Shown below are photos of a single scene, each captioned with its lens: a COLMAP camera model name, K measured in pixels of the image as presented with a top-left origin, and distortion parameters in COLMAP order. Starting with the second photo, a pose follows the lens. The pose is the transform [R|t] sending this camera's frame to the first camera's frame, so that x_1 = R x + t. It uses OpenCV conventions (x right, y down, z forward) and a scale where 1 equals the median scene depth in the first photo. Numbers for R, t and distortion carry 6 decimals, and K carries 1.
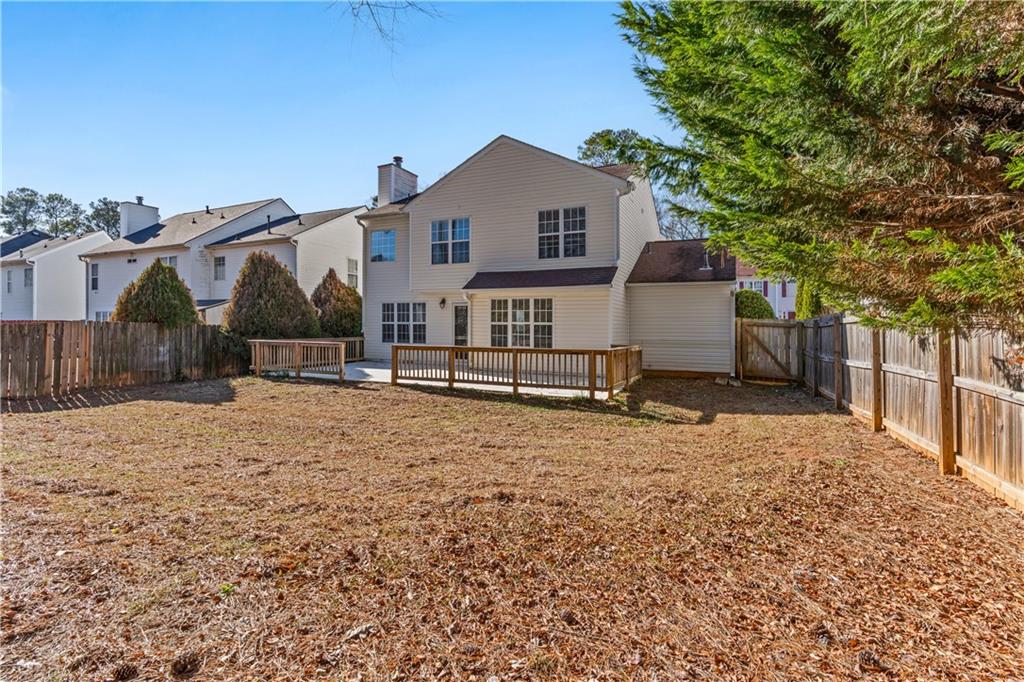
lens RADIAL K [[462.1, 0, 512.7], [0, 462.1, 317.7], [0, 0, 1]] dist [-0.001901, -0.000377]
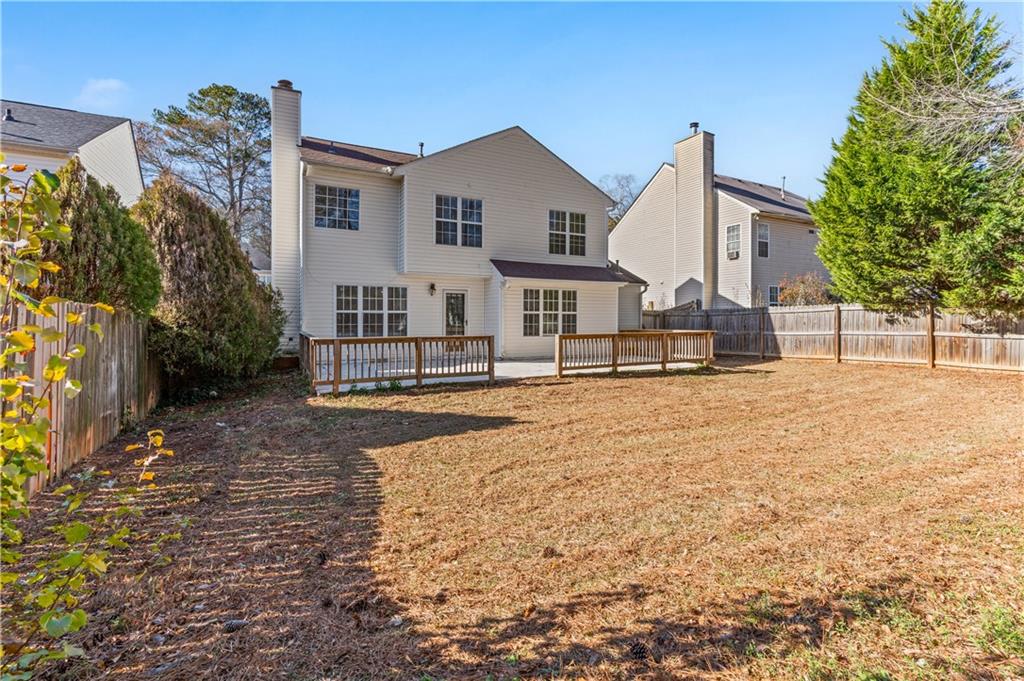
lens RADIAL K [[462.1, 0, 496.2], [0, 462.1, 317.4], [0, 0, 1]] dist [-0.001901, -0.000377]
pose [[0.621482, -0.008306, 0.783385, -0.882203], [-0.013937, 0.999668, 0.021655, 0.002384], [-0.783305, -0.024376, 0.621160, 0.414838]]
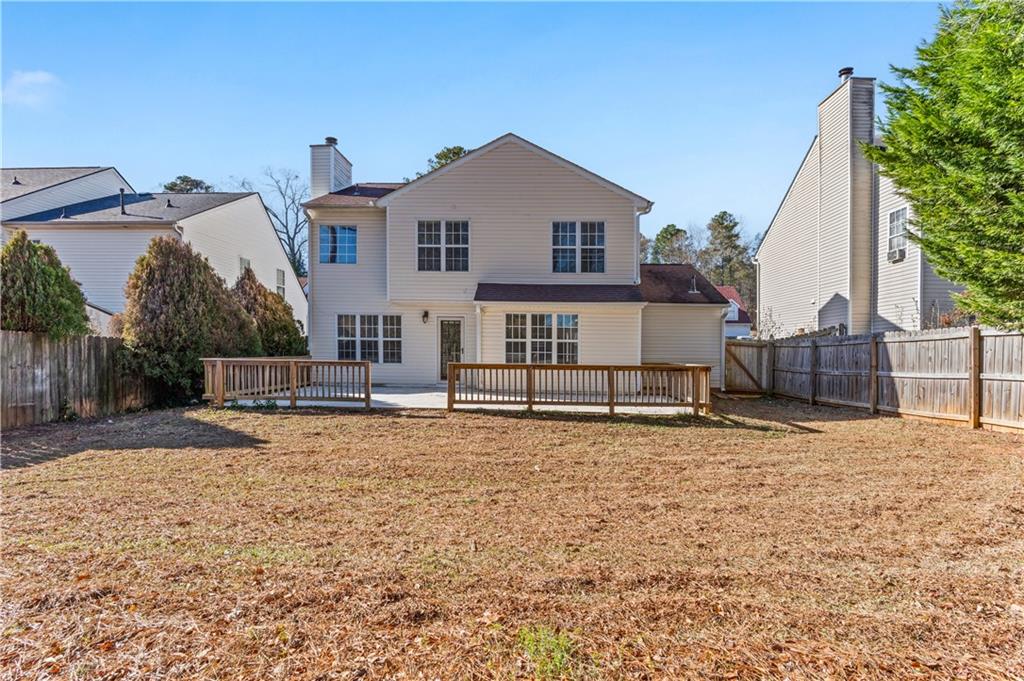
lens RADIAL K [[462.1, 0, 509.6], [0, 462.1, 357.4], [0, 0, 1]] dist [-0.001901, -0.000377]
pose [[0.928392, -0.001409, 0.371599, -0.379370], [-0.014398, 0.999106, 0.039760, 0.010402], [-0.371322, -0.042263, 0.927542, 0.146702]]
